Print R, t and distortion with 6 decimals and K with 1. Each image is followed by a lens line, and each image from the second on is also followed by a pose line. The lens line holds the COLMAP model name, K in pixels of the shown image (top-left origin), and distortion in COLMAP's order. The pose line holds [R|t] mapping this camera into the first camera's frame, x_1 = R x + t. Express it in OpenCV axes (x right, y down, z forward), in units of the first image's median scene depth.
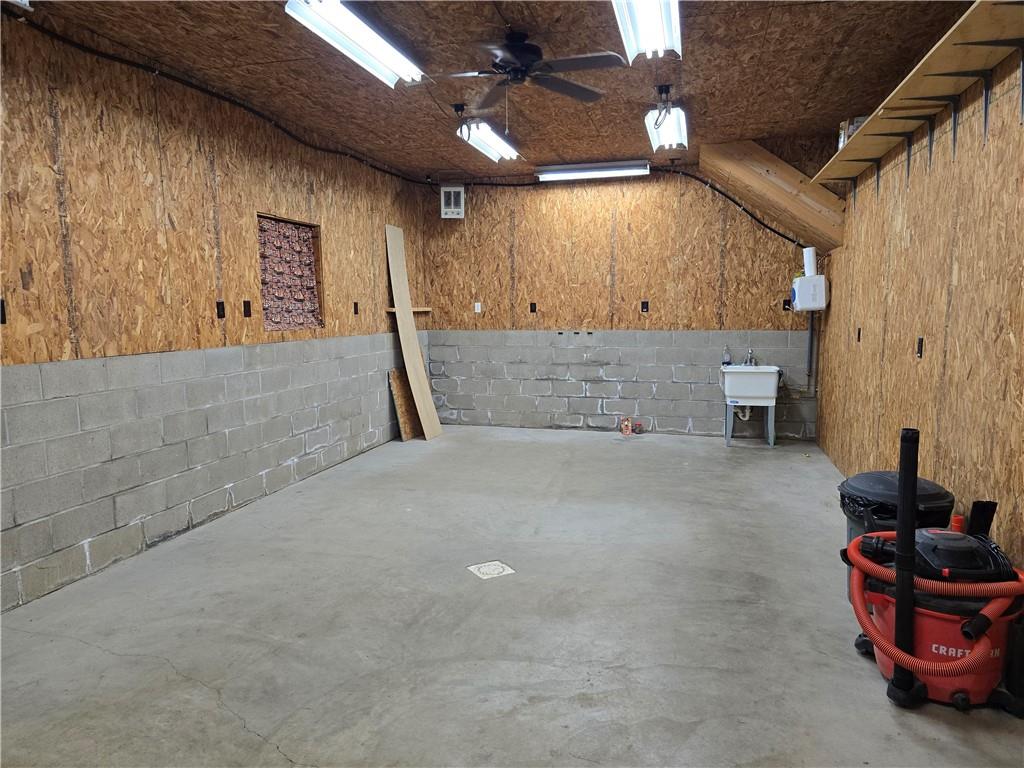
lens RADIAL K [[703.3, 0, 512.4], [0, 703.3, 382.8], [0, 0, 1]] dist [0.024263, -0.009316]
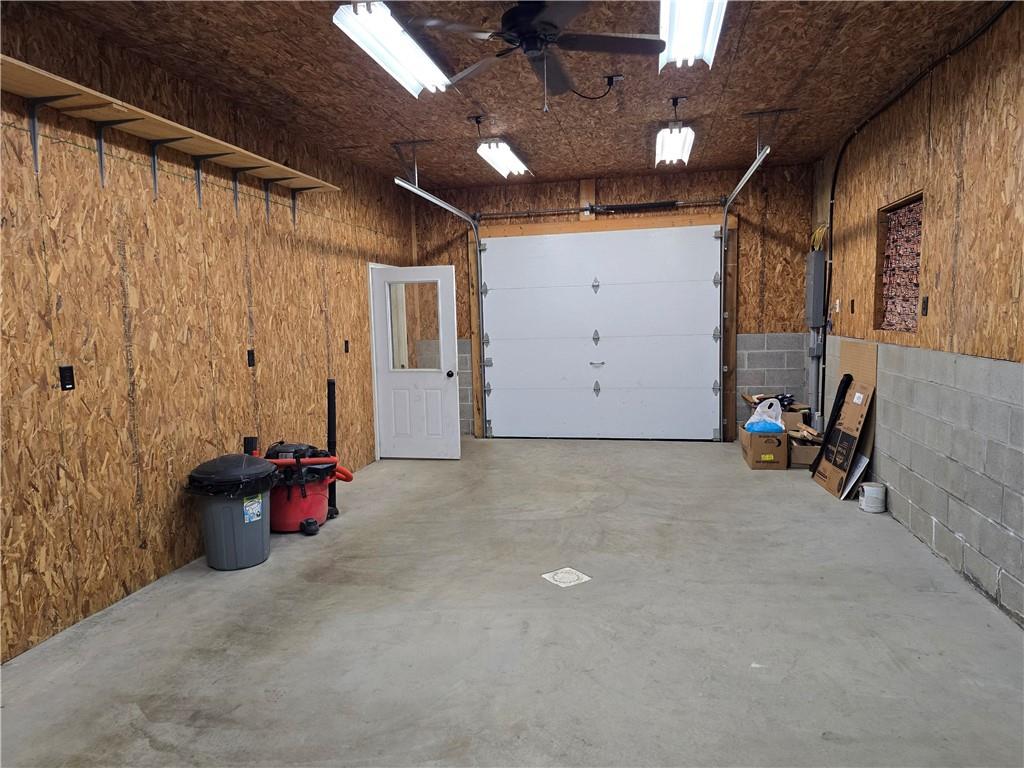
lens RADIAL K [[703.3, 0, 511.9], [0, 703.3, 383.2], [0, 0, 1]] dist [0.024263, -0.009316]
pose [[-0.997599, 0.036923, -0.058589, 0.098450], [0.023997, 0.977902, 0.207681, -0.221736], [0.064962, 0.205776, -0.976441, 1.991607]]
